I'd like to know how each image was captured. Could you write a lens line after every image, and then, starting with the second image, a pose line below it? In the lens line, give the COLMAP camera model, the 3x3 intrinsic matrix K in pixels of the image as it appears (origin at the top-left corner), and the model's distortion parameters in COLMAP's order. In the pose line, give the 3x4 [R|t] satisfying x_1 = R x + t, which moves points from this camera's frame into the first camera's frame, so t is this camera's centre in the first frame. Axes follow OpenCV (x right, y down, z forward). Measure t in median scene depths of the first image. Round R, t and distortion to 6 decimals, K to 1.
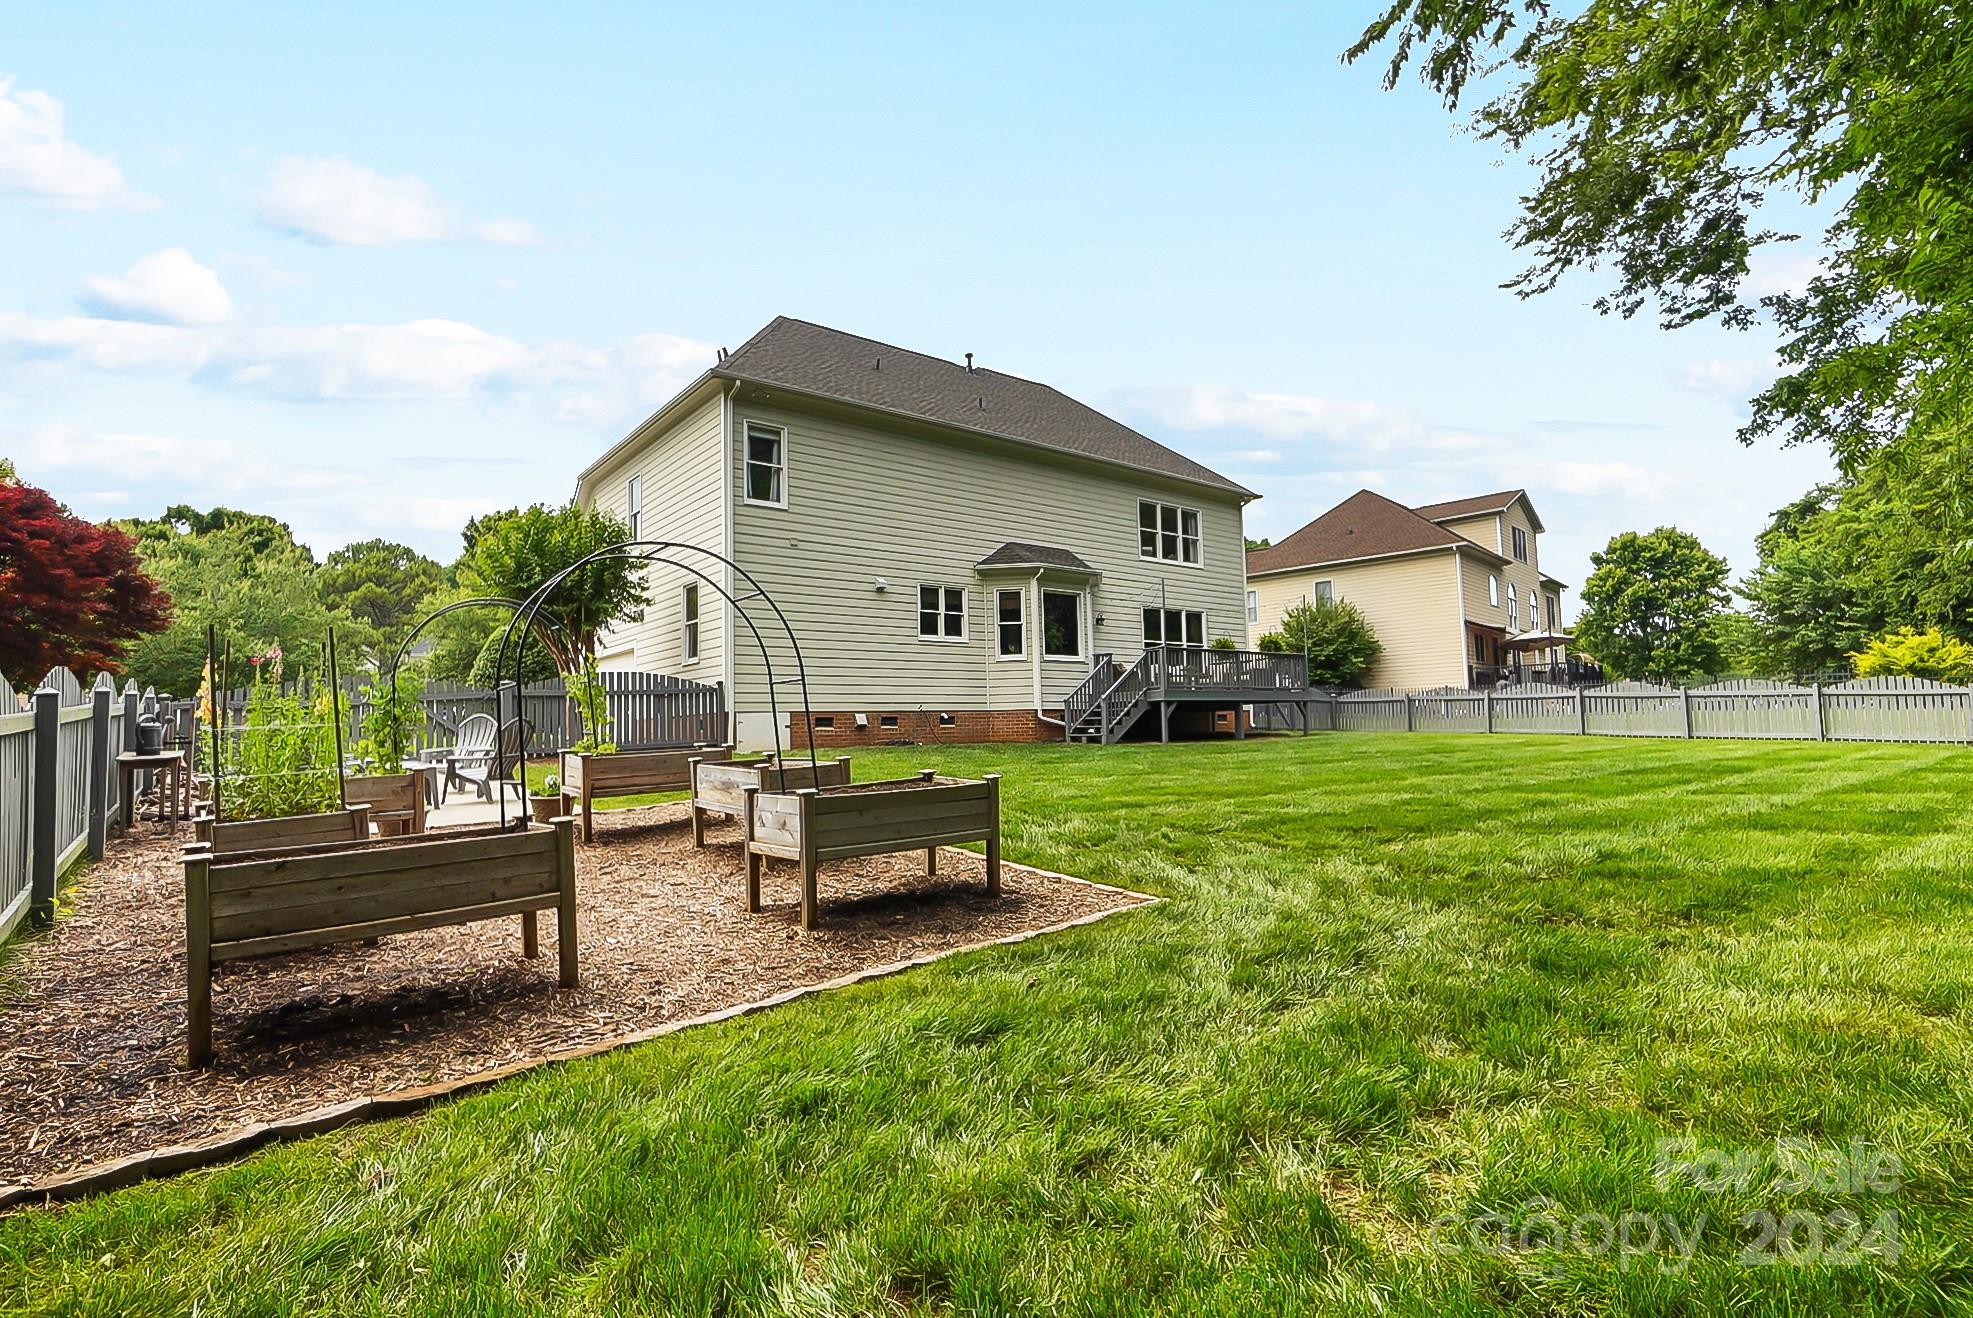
lens RADIAL K [[949.0, 0, 1030.0], [0, 949.0, 717.2], [0, 0, 1]] dist [0.001745, 0.000122]
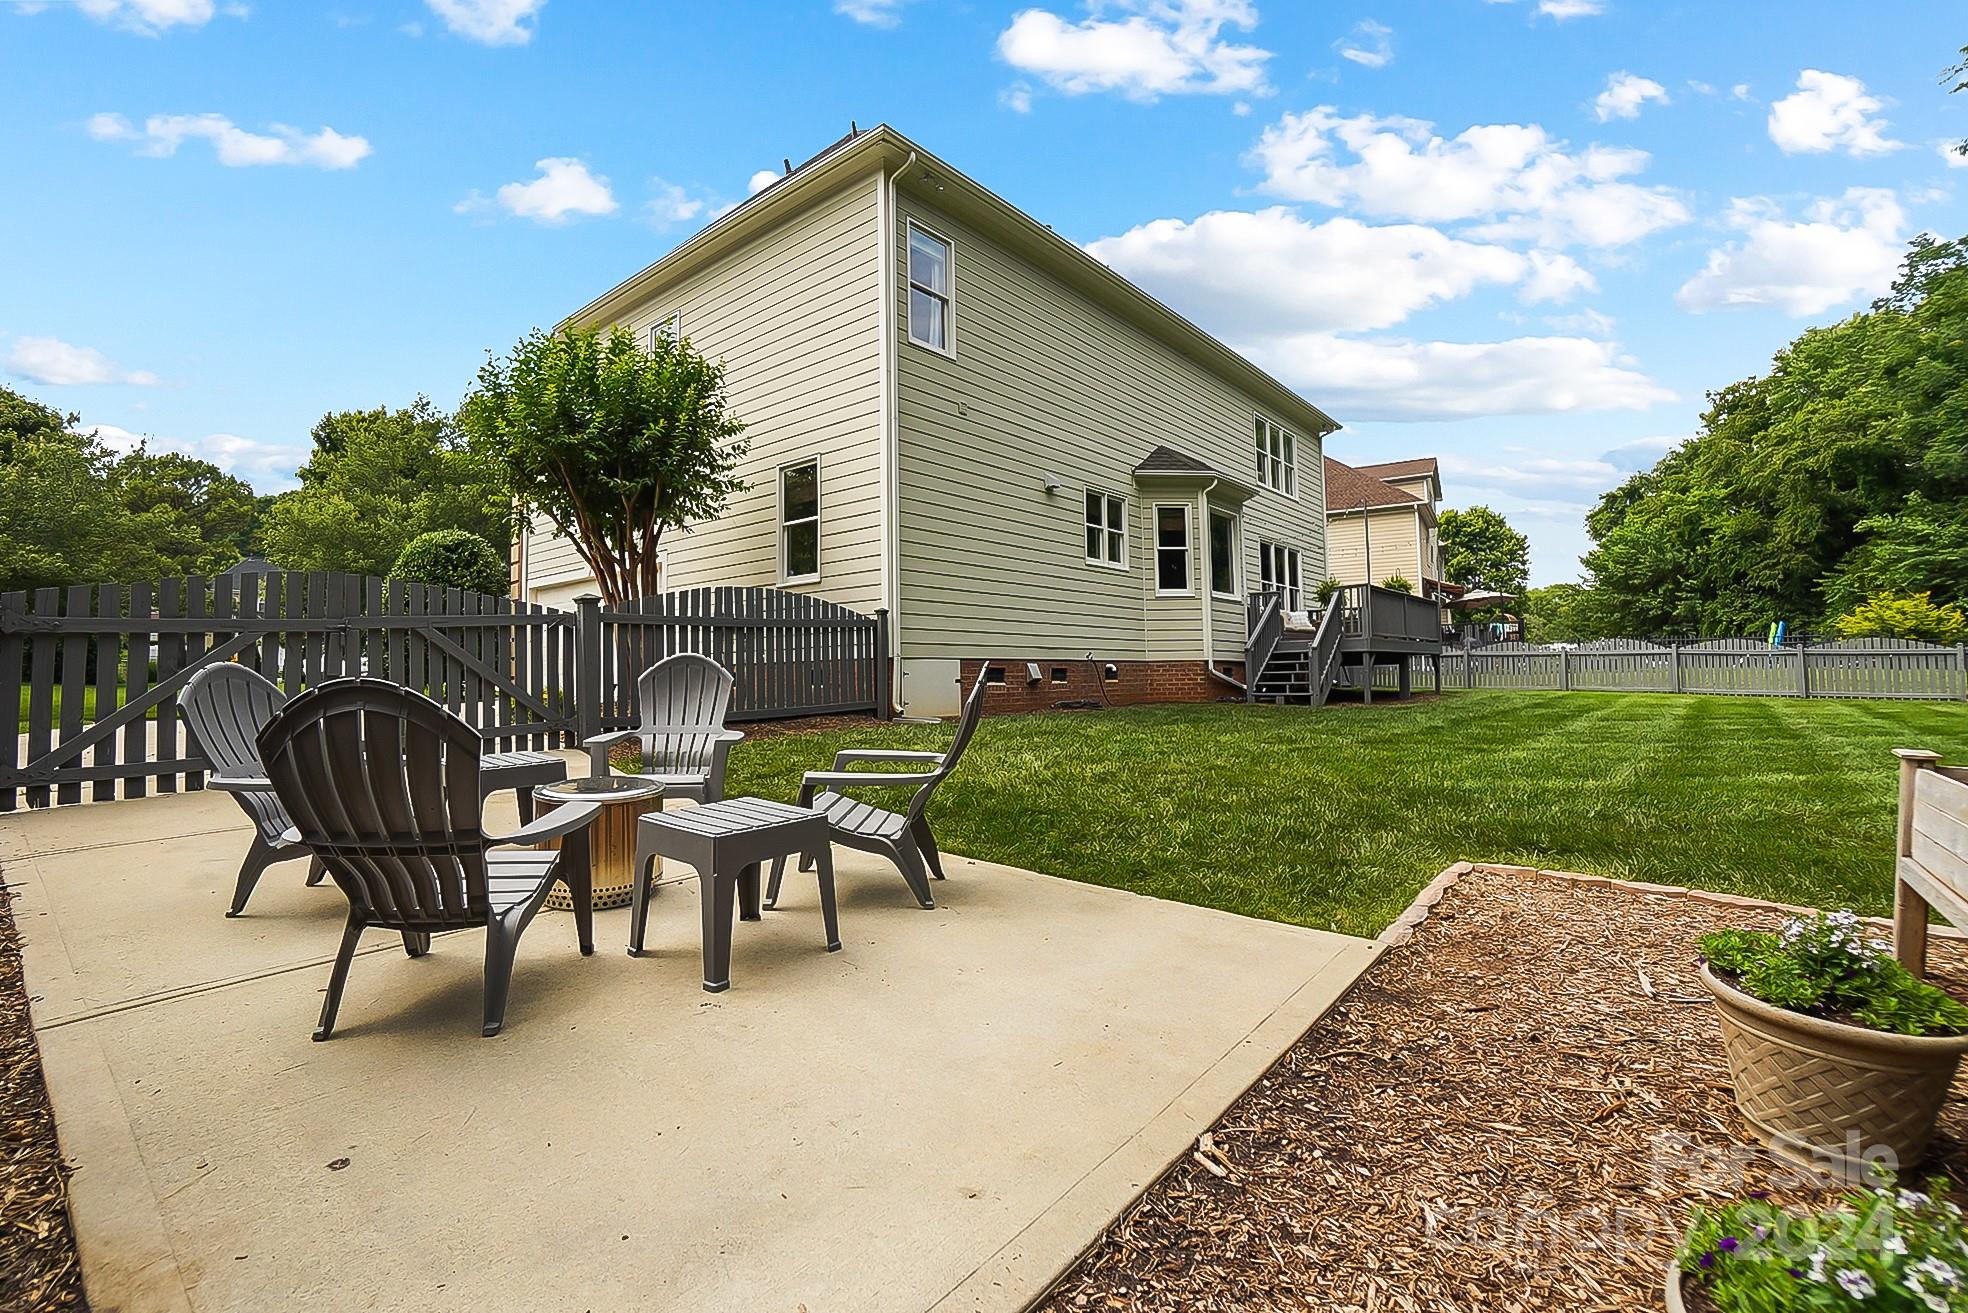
lens RADIAL K [[837.5, 0, 972.0], [0, 837.5, 658.3], [0, 0, 1]] dist [-0.000069, 0.000438]
pose [[0.984040, 0.011644, 0.177564, -0.302692], [-0.009388, 0.999864, -0.013538, 0.001372], [-0.177697, 0.011655, 0.984016, 0.360100]]
